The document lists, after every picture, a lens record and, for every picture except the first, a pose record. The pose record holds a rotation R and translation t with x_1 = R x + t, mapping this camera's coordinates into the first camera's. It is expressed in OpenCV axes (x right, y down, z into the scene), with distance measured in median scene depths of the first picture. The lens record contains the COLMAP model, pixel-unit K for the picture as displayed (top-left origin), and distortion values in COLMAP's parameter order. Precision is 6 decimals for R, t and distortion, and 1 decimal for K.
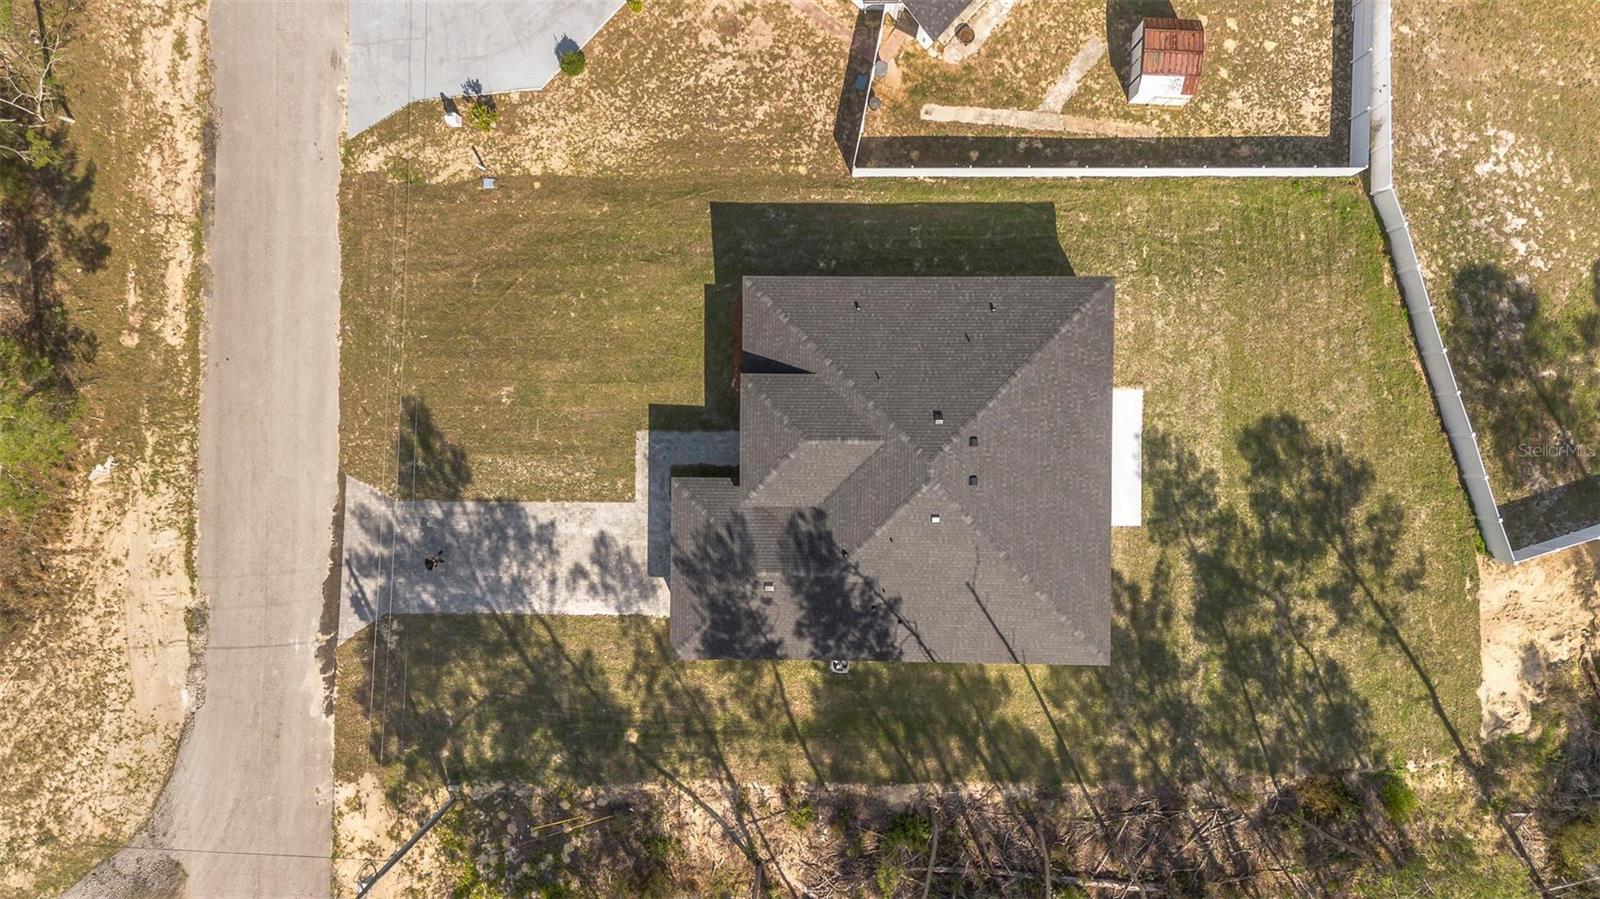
lens RADIAL K [[1234.9, 0, 798.4], [0, 1234.9, 440.3], [0, 0, 1]] dist [0.049897, -0.006310]
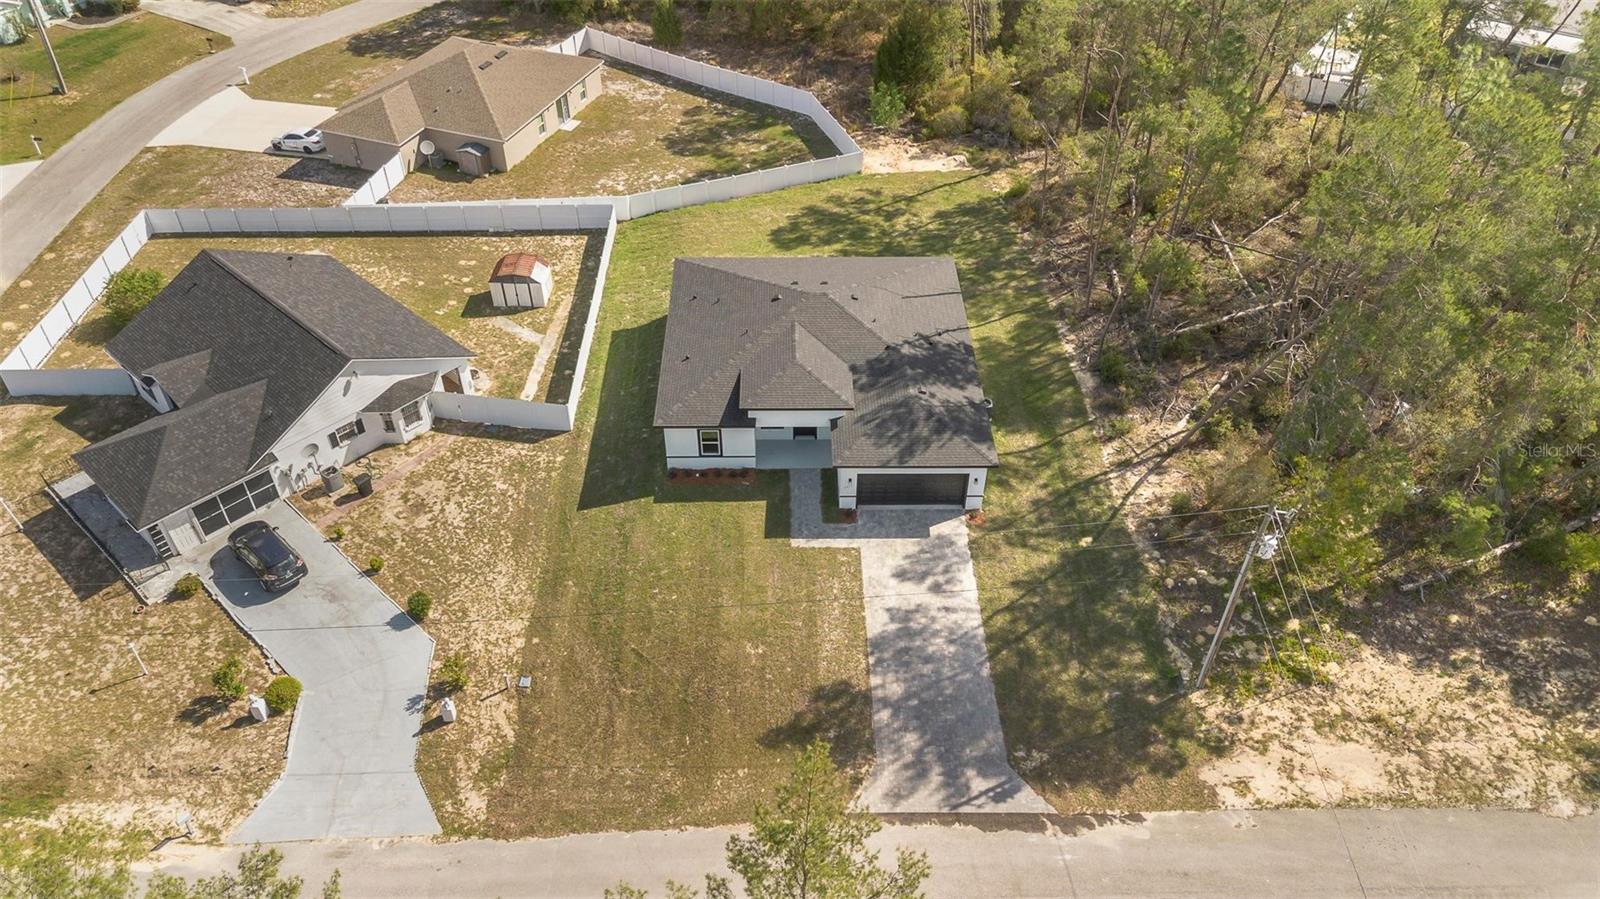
lens RADIAL K [[1234.9, 0, 798.4], [0, 1234.9, 440.3], [0, 0, 1]] dist [0.049897, -0.006310]
pose [[-0.019193, -0.584387, 0.811248, -0.908098], [0.999750, -0.020498, 0.008886, -0.008631], [0.011436, 0.811216, 0.584634, 0.321989]]
